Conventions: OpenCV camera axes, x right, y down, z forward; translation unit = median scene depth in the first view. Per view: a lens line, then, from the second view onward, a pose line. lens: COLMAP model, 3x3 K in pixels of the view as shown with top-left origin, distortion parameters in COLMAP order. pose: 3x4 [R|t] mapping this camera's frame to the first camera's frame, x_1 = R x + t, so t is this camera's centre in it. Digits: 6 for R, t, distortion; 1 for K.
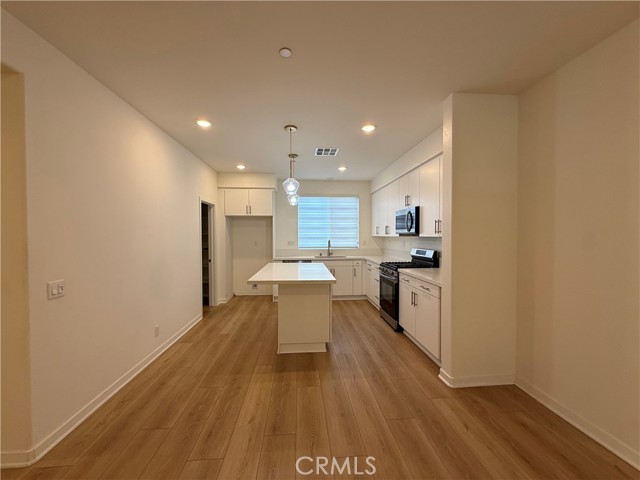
lens RADIAL K [[257.1, 0, 319.6], [0, 257.1, 239.4], [0, 0, 1]] dist [0.002443, -0.000327]
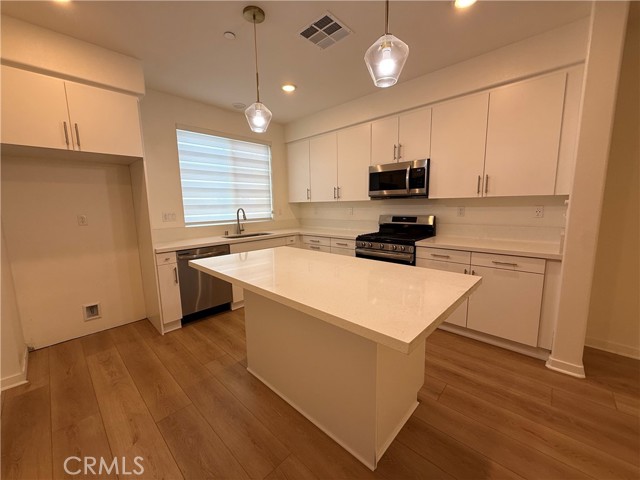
lens RADIAL K [[257.1, 0, 320.3], [0, 257.1, 239.0], [0, 0, 1]] dist [0.002443, -0.000327]
pose [[0.736724, -0.103372, 0.668245, -0.274940], [0.027587, 0.992018, 0.123044, 0.003987], [-0.675630, -0.072215, 0.733695, 0.445666]]
